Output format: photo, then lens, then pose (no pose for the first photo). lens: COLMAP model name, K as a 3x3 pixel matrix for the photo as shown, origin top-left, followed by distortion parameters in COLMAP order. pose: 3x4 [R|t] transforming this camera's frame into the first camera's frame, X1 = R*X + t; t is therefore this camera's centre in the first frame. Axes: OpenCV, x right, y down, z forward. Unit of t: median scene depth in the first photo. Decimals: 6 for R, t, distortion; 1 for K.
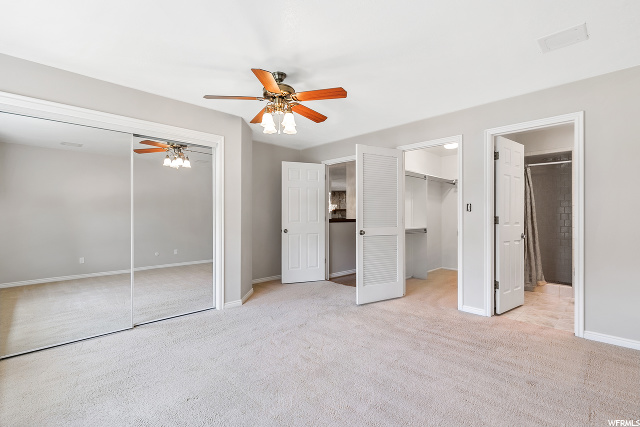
lens RADIAL K [[294.3, 0, 319.3], [0, 294.3, 213.2], [0, 0, 1]] dist [0.013566, -0.000333]
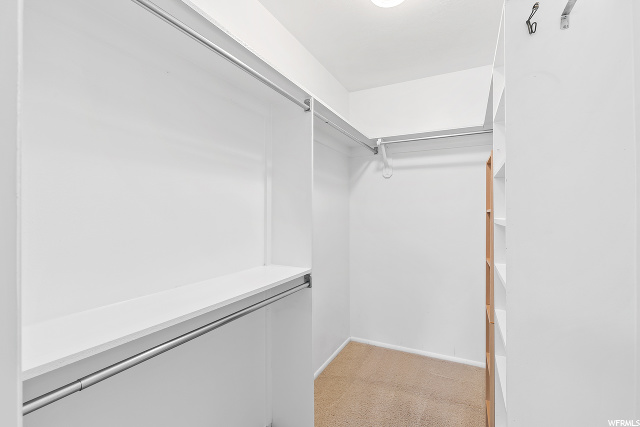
lens RADIAL K [[294.3, 0, 319.6], [0, 294.3, 215.5], [0, 0, 1]] dist [0.013566, -0.000333]
pose [[0.941479, 0.003624, 0.337052, 0.330613], [-0.000947, 0.999967, -0.008107, -0.006169], [-0.337070, 0.007313, 0.941451, 0.871630]]
